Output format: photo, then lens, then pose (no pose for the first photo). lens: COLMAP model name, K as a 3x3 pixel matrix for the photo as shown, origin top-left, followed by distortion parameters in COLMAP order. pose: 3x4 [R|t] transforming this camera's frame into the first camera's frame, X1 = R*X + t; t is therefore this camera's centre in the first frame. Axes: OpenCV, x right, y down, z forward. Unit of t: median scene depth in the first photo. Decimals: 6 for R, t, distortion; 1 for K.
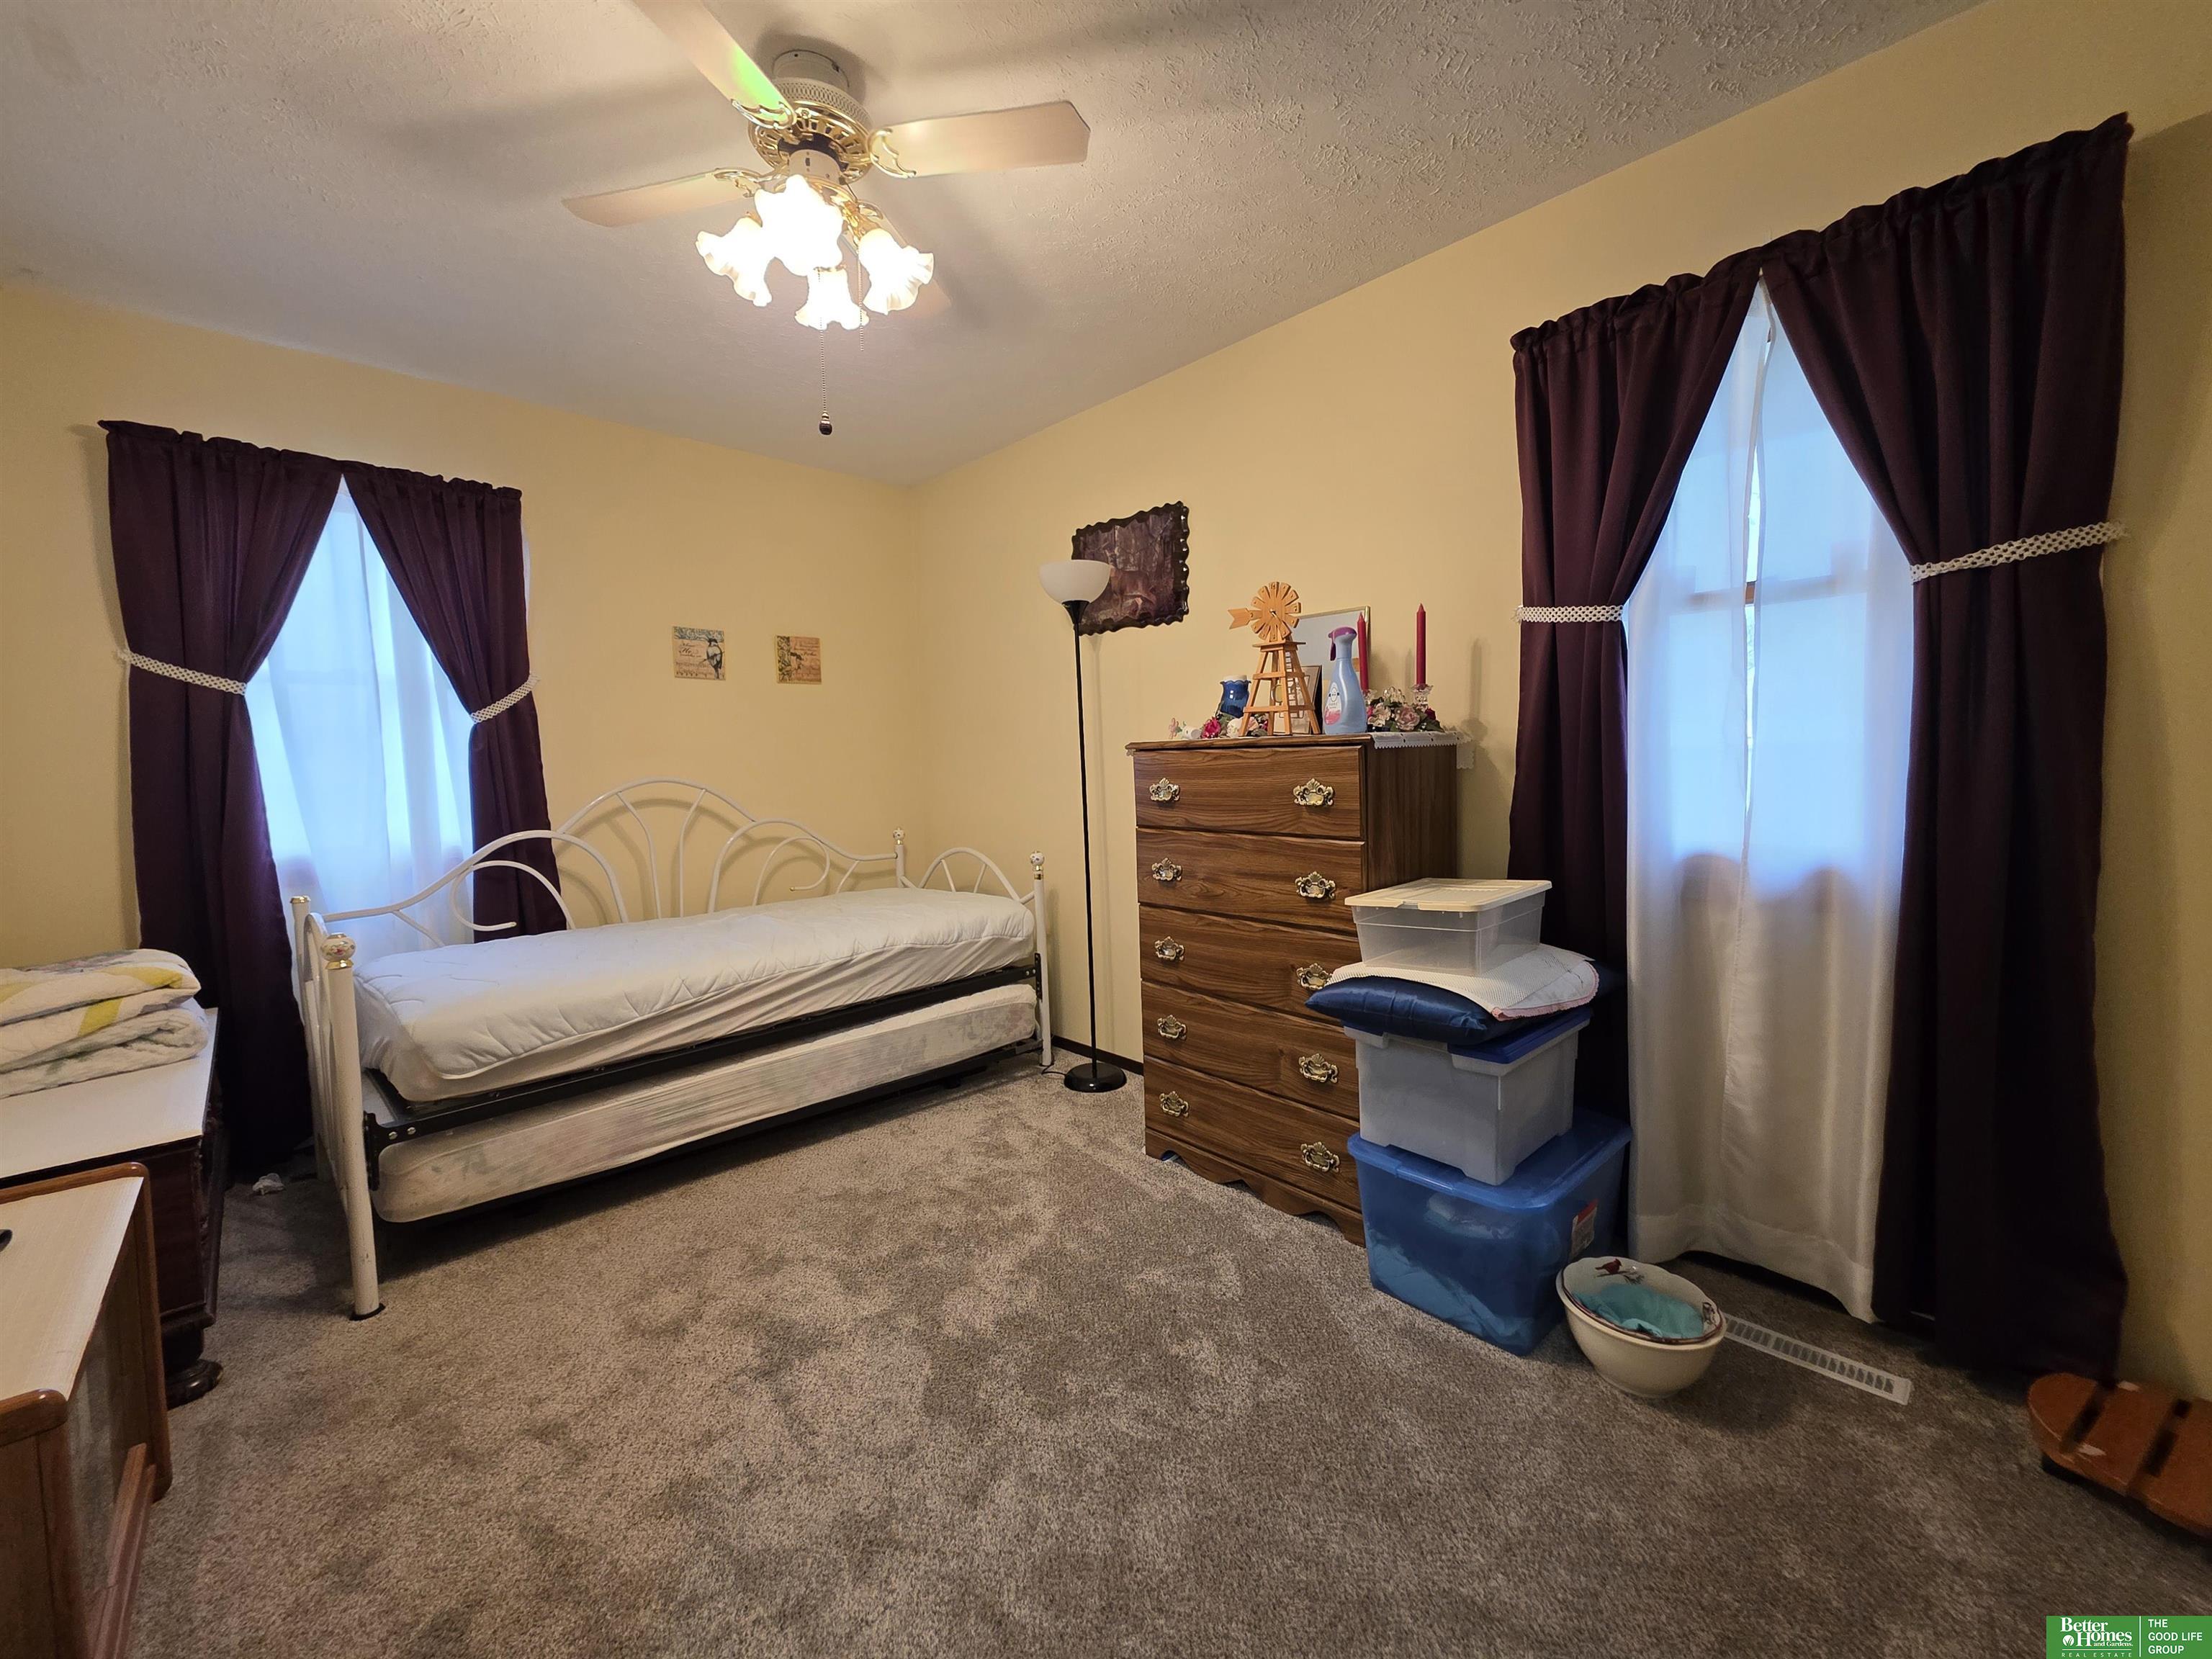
lens RADIAL K [[877.1, 0, 1115.0], [0, 877.1, 824.7], [0, 0, 1]] dist [0.003738, -0.001057]
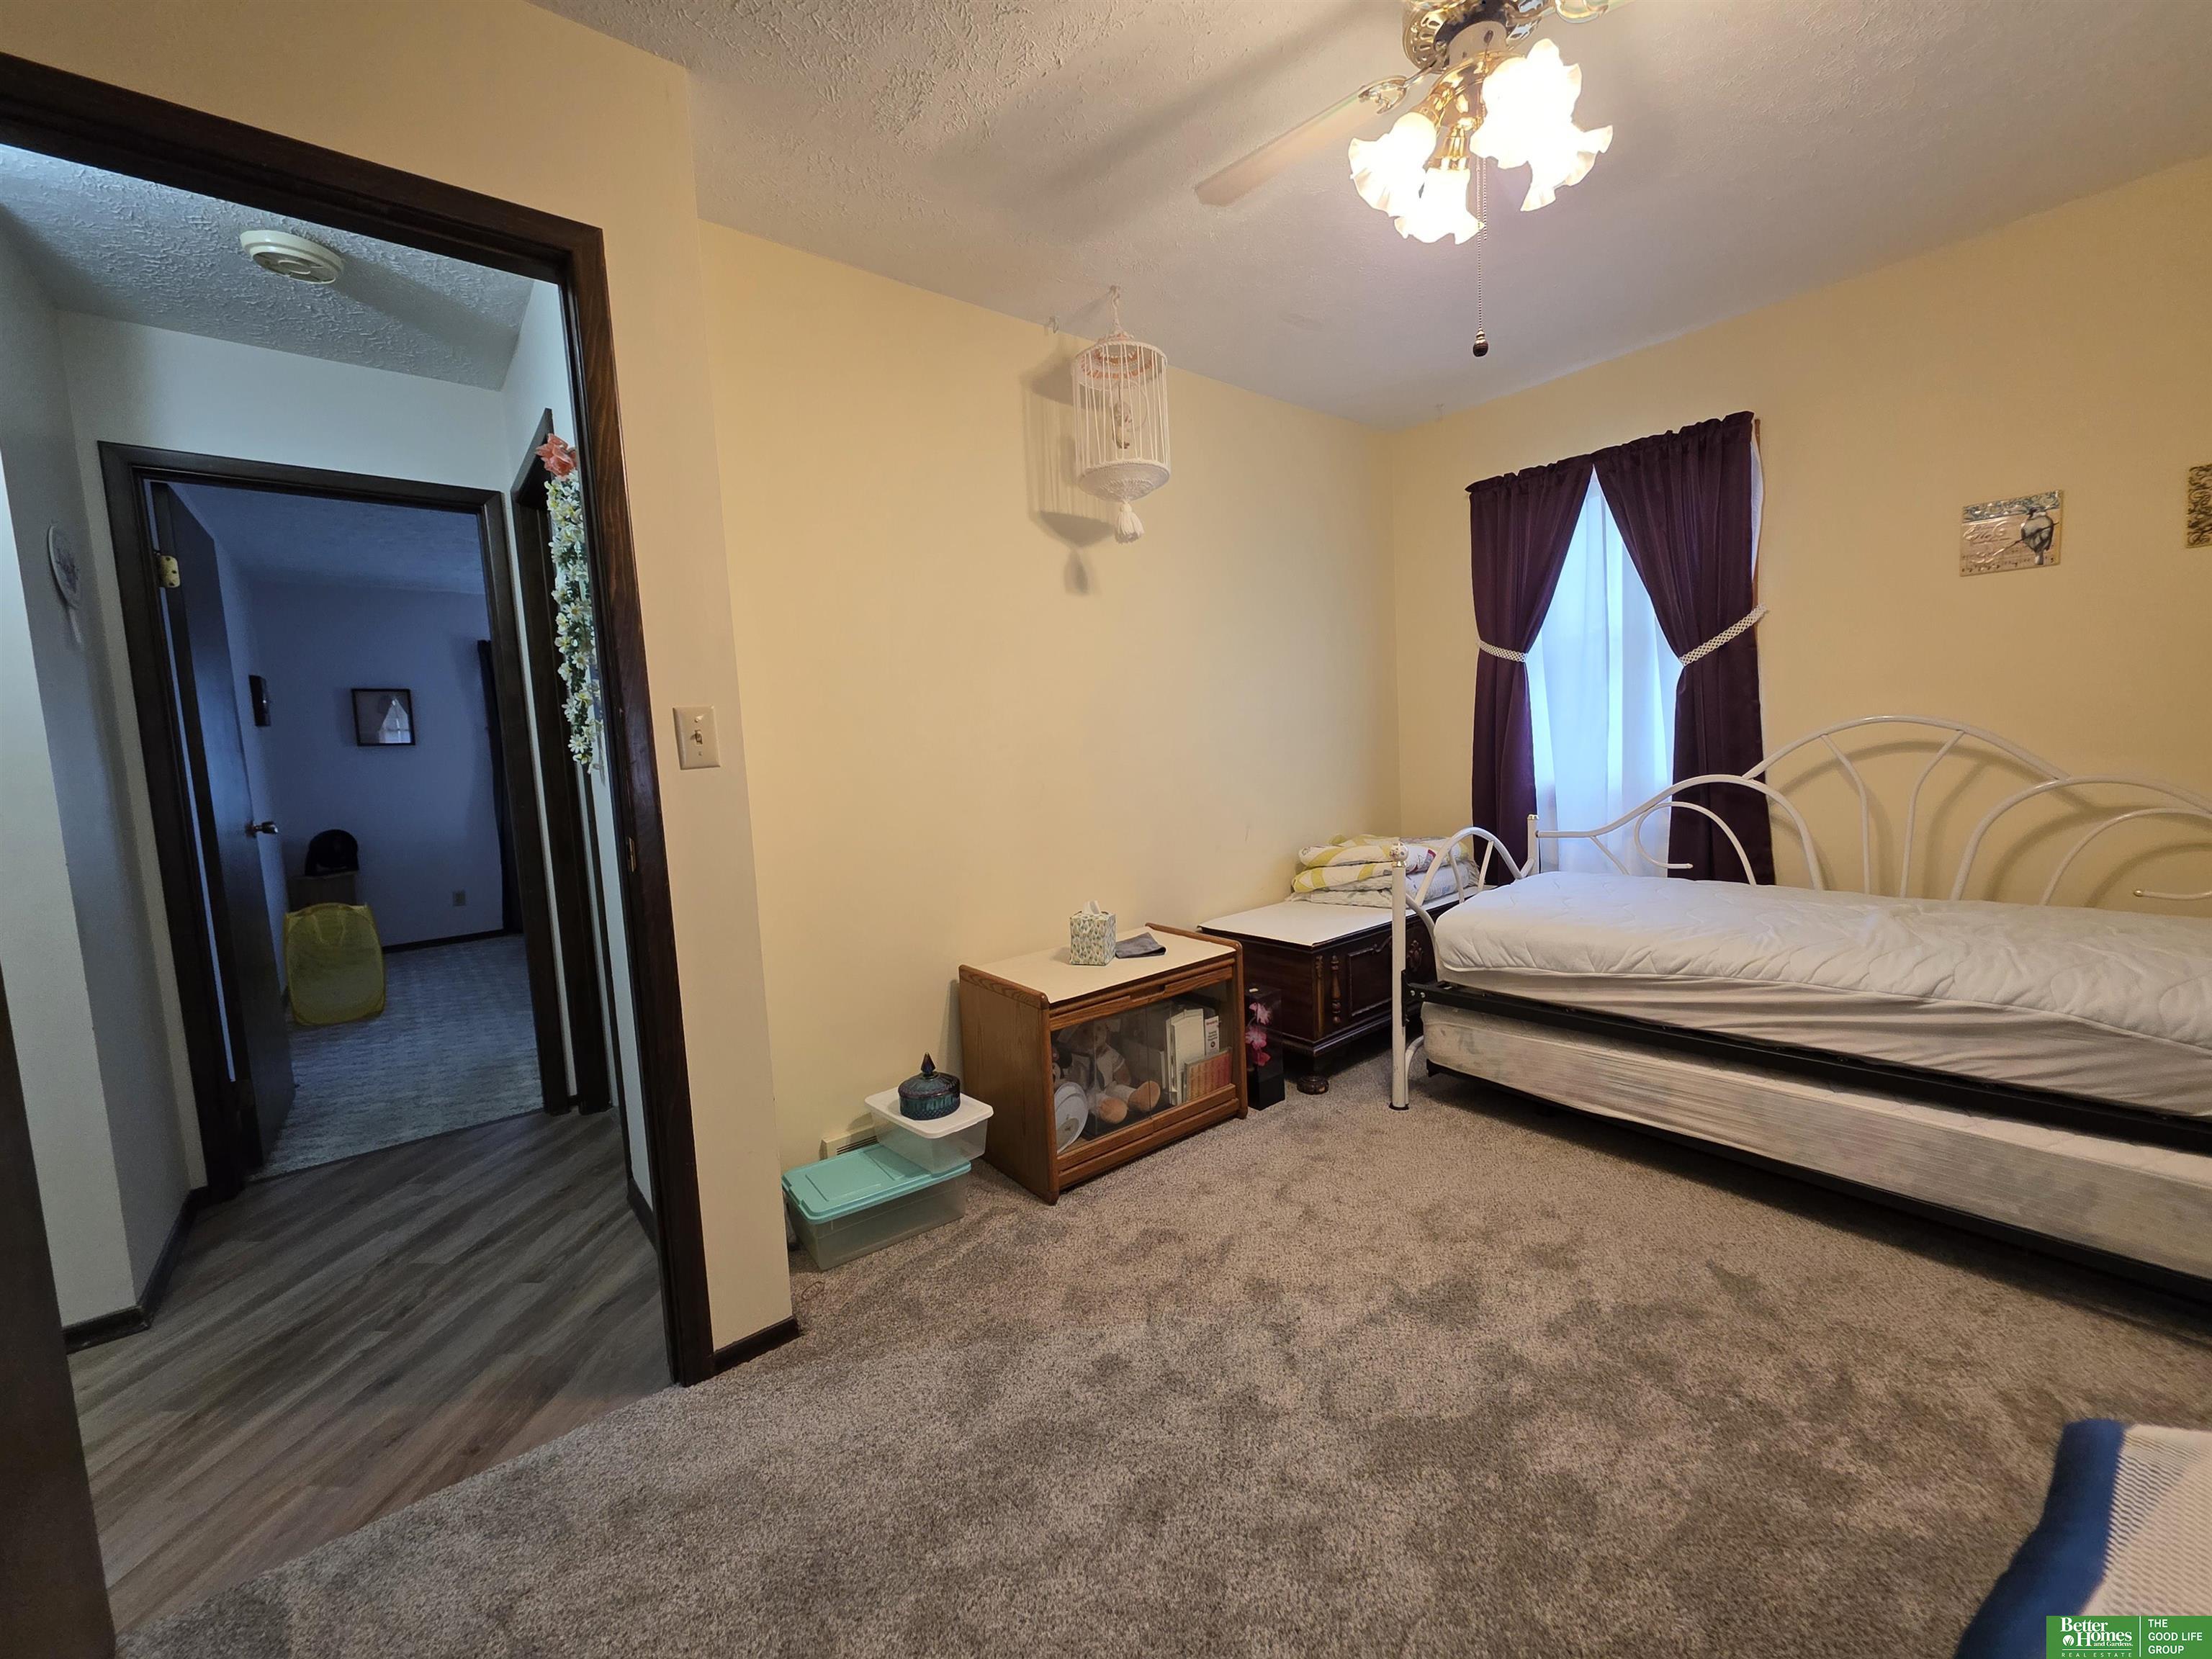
lens RADIAL K [[877.1, 0, 1101.1], [0, 877.1, 819.4], [0, 0, 1]] dist [0.003738, -0.001057]
pose [[-0.091484, 0.112007, -0.989487, 0.392605], [-0.017944, 0.993307, 0.114098, -0.045960], [0.995645, 0.028193, -0.088862, 0.443463]]
